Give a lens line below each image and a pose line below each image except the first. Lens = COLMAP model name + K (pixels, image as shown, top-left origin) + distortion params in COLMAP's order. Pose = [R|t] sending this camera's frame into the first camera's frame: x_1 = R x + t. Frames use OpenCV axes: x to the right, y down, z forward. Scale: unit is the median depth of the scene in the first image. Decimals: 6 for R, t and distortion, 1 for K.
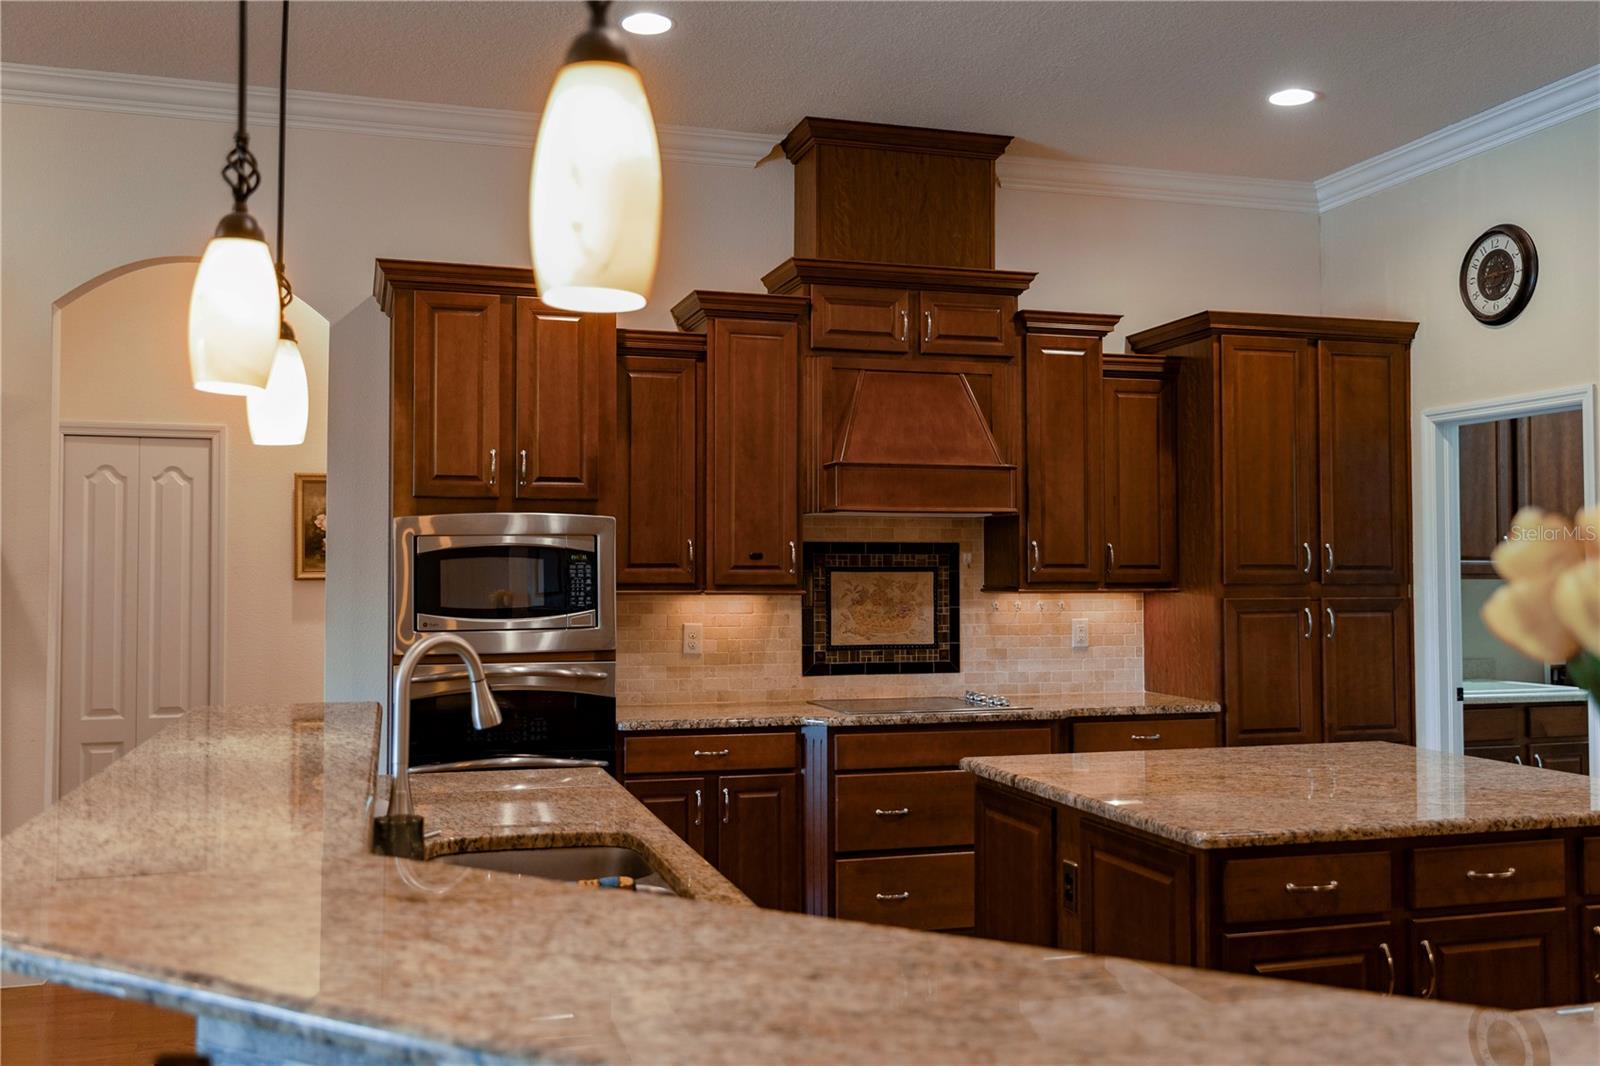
lens RADIAL K [[1456.2, 0, 795.2], [0, 1456.2, 535.4], [0, 0, 1]] dist [0.011510, 0.000000]
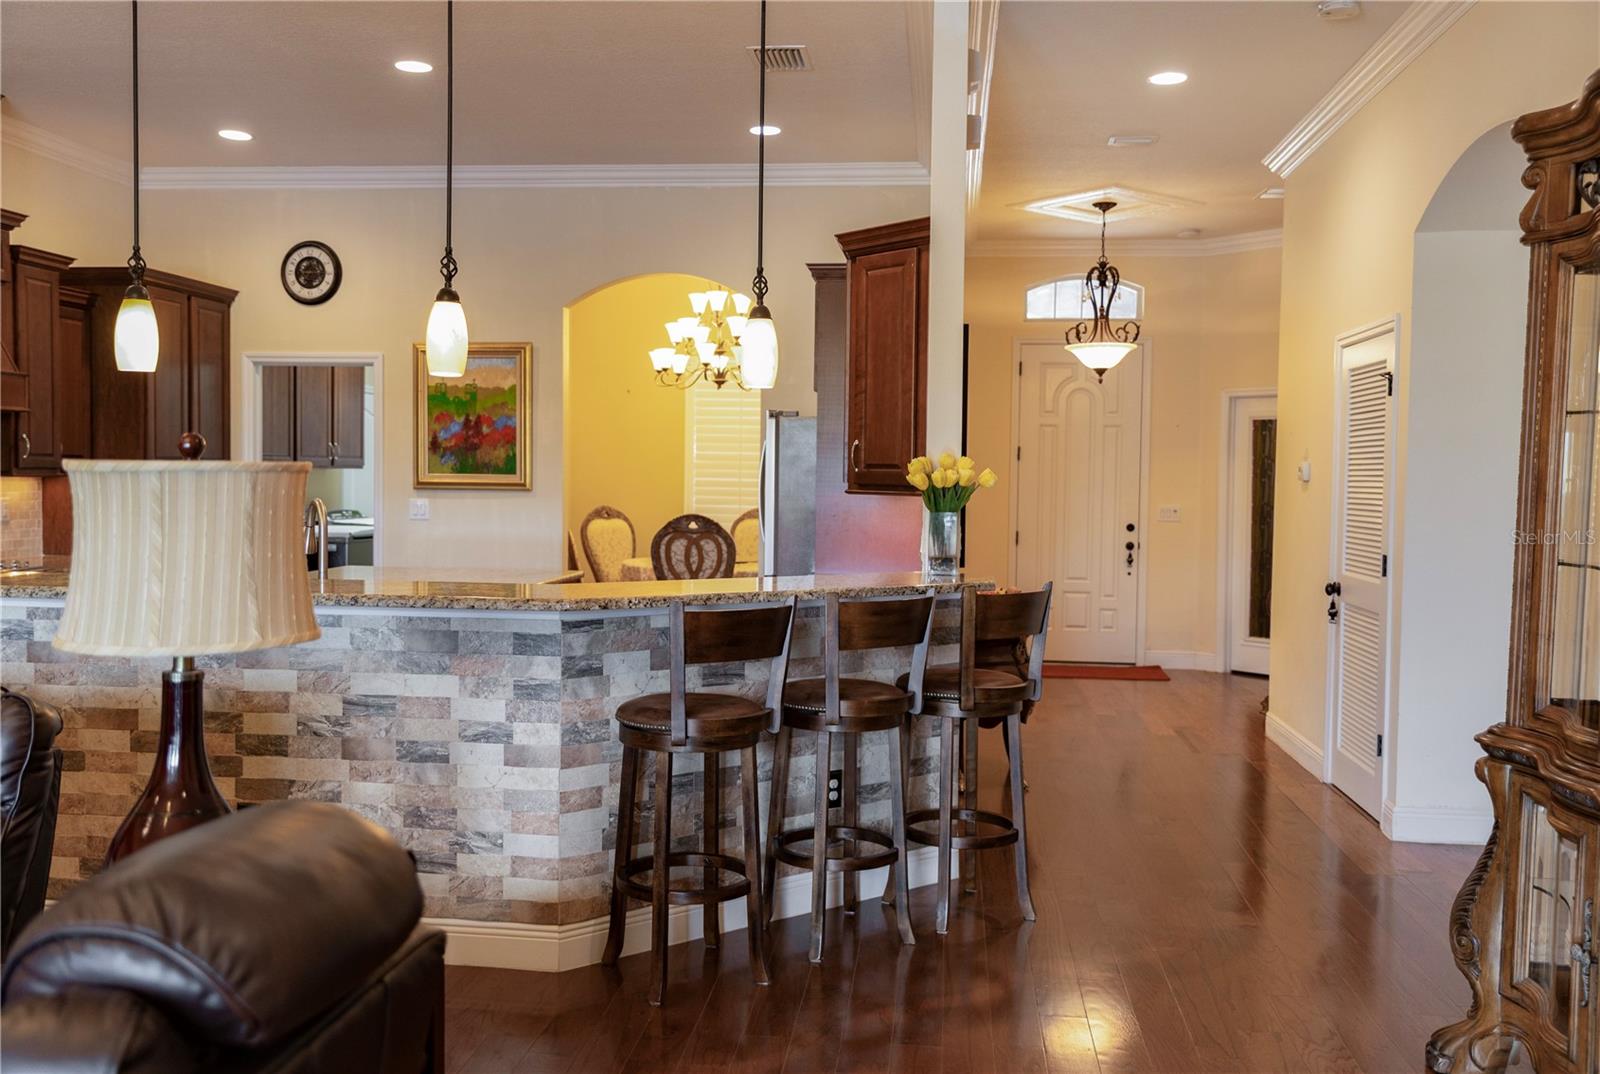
lens RADIAL K [[1408.5, 0, 799.8], [0, 1408.5, 533.0], [0, 0, 1]] dist [-0.004753, 0.003030]
pose [[0.381444, -0.036080, 0.923687, -0.690946], [-0.039005, 0.997720, 0.055080, -0.004385], [-0.923569, -0.057038, 0.379167, -0.063614]]
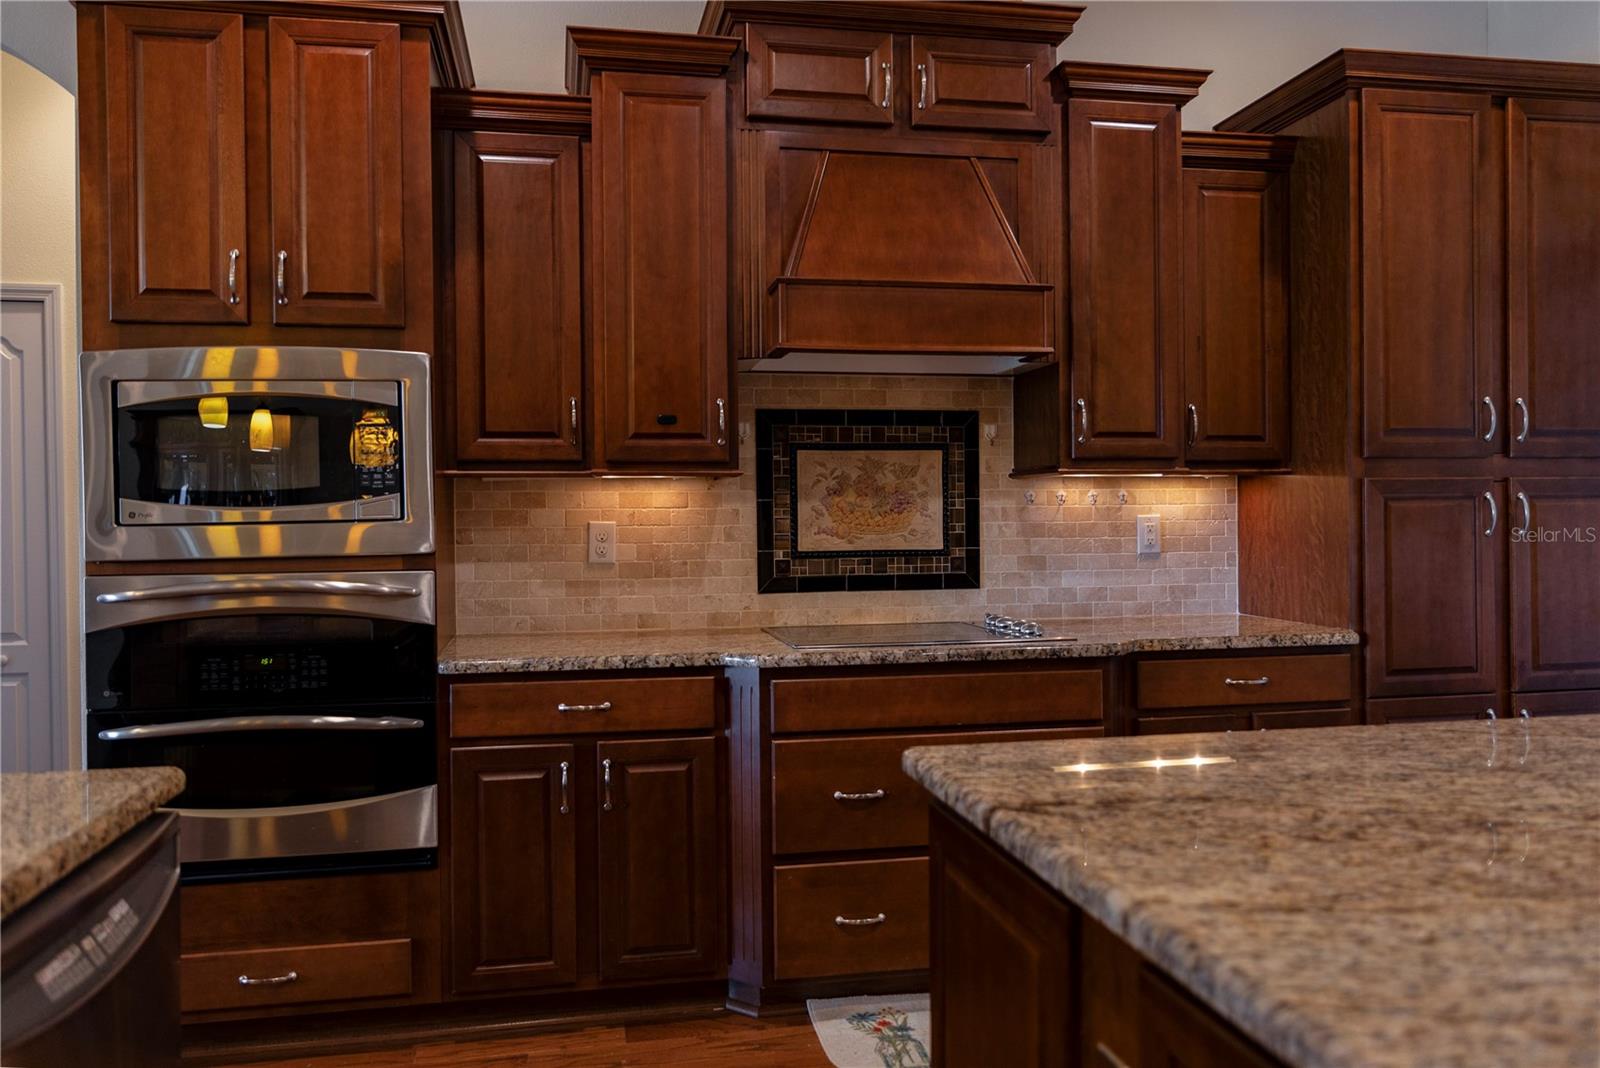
lens RADIAL K [[1196.5, 0, 791.4], [0, 1196.5, 528.9], [0, 0, 1]] dist [-0.000935, -0.003958]
pose [[0.994973, -0.007385, -0.099867, 0.083564], [0.011222, 0.999218, 0.037913, 0.042909], [0.099508, -0.038843, 0.994278, 0.417763]]
